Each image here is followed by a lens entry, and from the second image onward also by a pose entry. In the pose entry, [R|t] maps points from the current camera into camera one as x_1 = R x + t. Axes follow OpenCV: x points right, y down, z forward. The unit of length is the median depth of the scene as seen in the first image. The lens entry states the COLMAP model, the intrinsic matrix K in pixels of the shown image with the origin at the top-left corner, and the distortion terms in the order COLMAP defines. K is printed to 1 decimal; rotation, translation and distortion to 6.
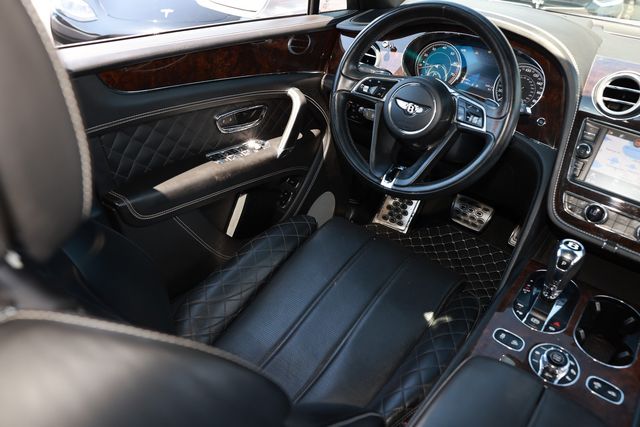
lens RADIAL K [[501.8, 0, 300.3], [0, 501.8, 215.1], [0, 0, 1]] dist [-0.096399, 0.004660]
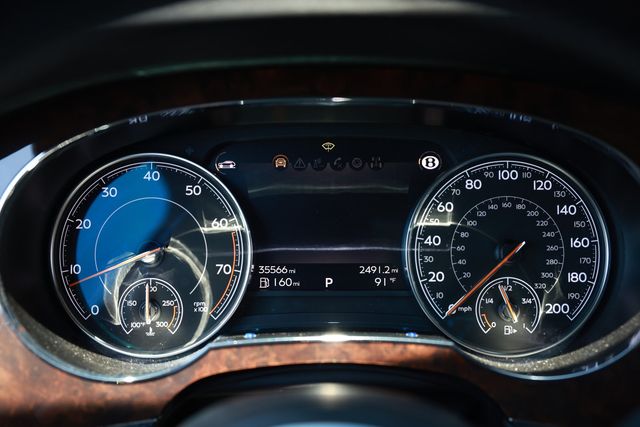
lens RADIAL K [[801.6, 0, 331.9], [0, 801.6, 213.9], [0, 0, 1]] dist [-0.044724, 0.001131]
pose [[0.813619, -0.255439, 0.522279, 0.149290], [0.381868, 0.912167, -0.148756, -0.229251], [-0.438407, 0.320473, 0.839700, 0.630396]]
